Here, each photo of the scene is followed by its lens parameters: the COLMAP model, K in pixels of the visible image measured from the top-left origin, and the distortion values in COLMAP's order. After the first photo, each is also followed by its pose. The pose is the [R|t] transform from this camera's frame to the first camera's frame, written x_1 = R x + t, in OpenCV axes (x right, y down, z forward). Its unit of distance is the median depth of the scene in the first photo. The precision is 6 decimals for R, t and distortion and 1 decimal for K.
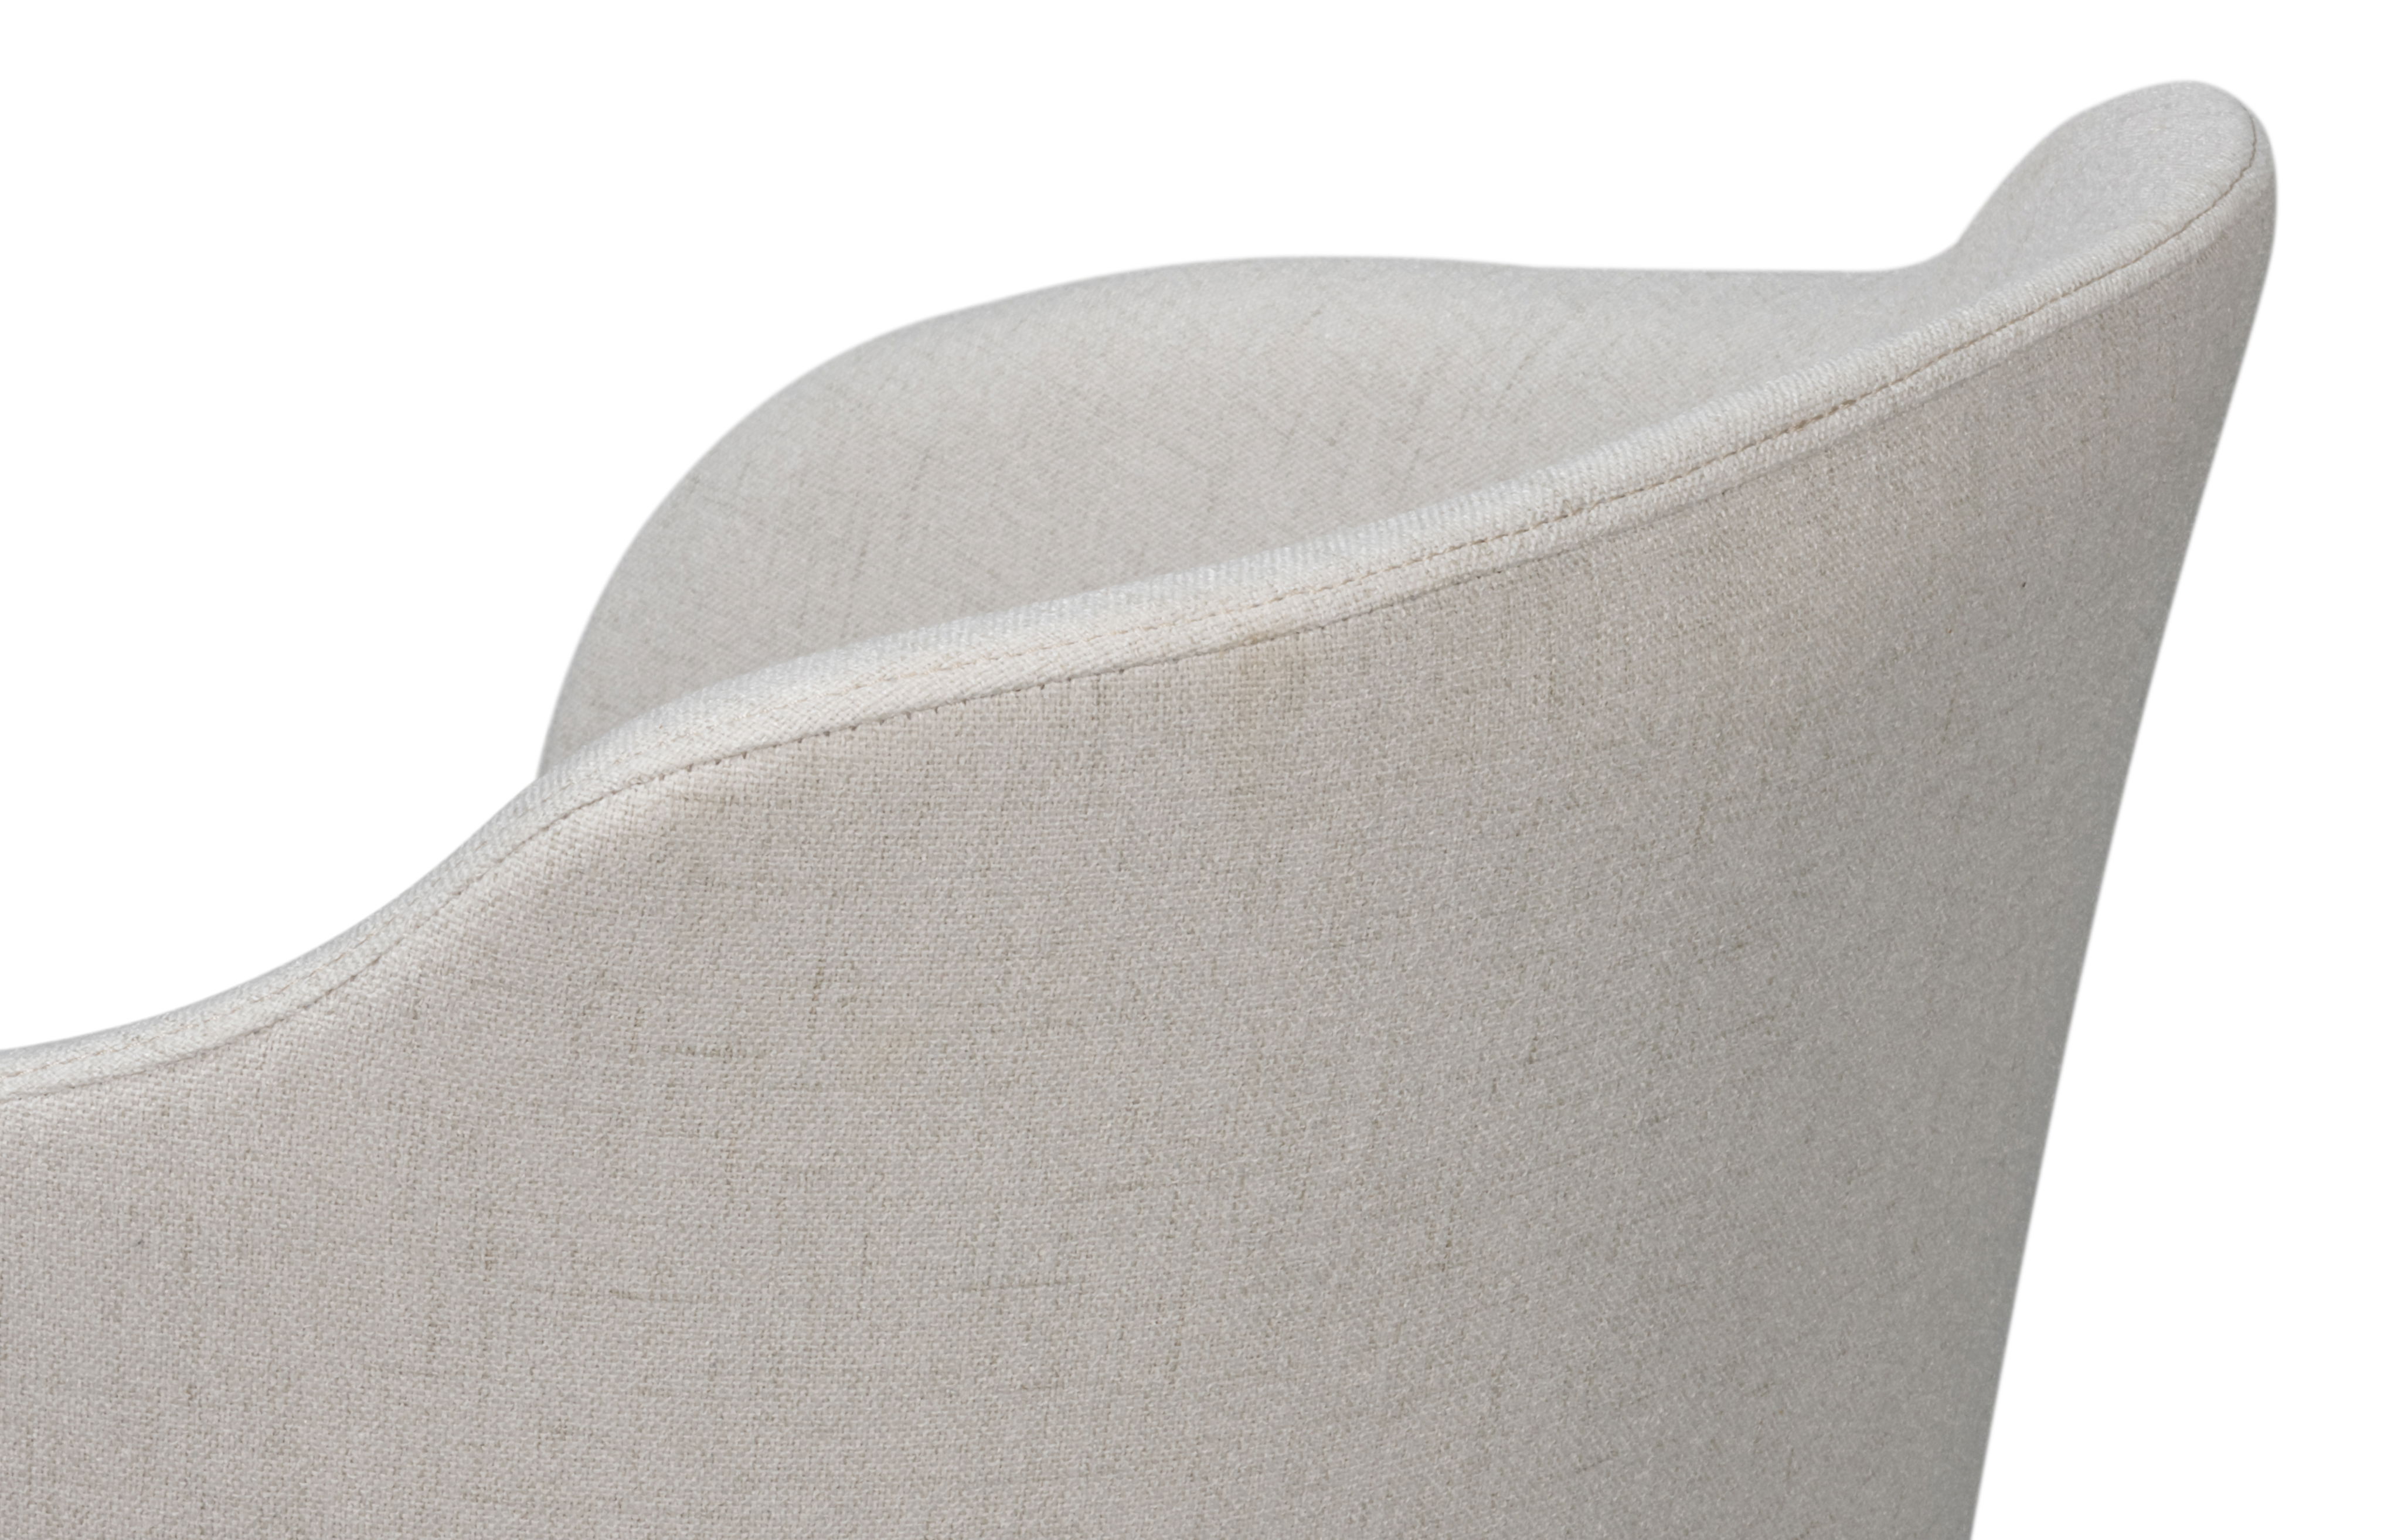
lens RADIAL K [[9640.4, 0, 1198.1], [0, 9640.4, 768.6], [0, 0, 1]] dist [-0.282458, 0.000000]
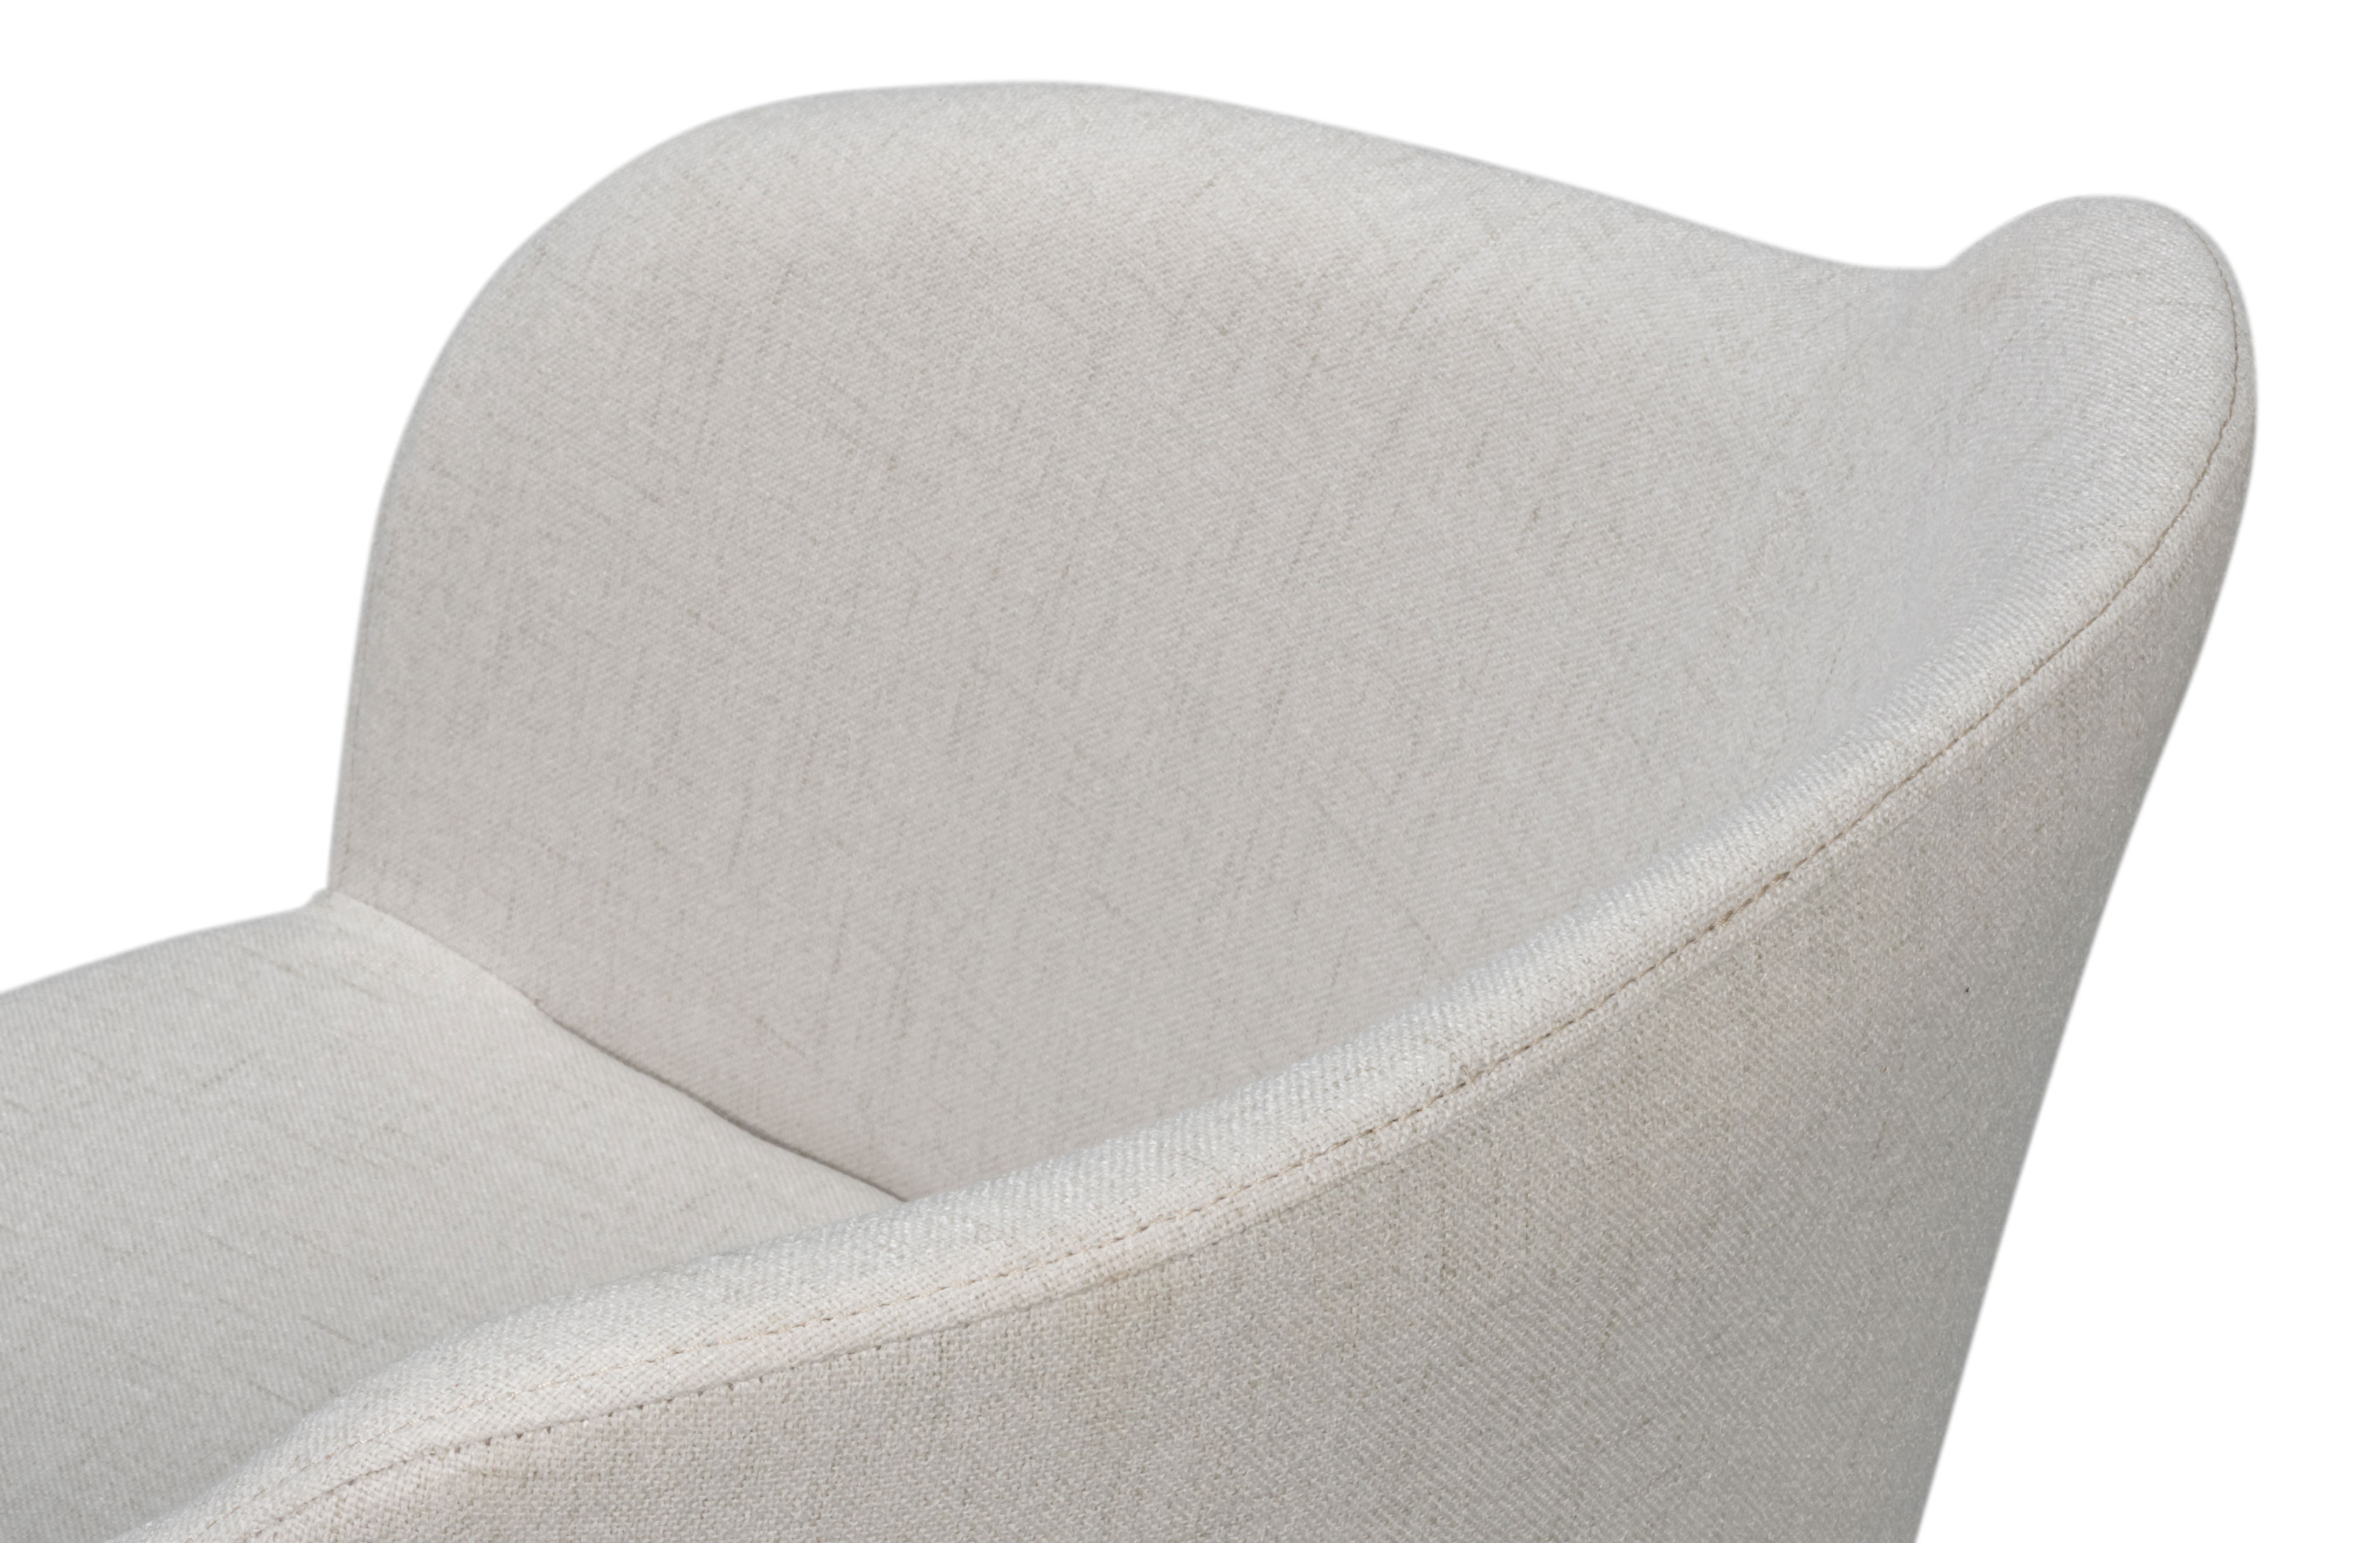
lens RADIAL K [[9557.5, 0, 1193.2], [0, 9557.5, 772.1], [0, 0, 1]] dist [-0.282458, 0.000000]
pose [[0.999875, 0.012708, 0.009411, 0.003964], [-0.014127, 0.985264, 0.170456, -0.203286], [-0.007107, -0.170568, 0.985320, 0.121352]]
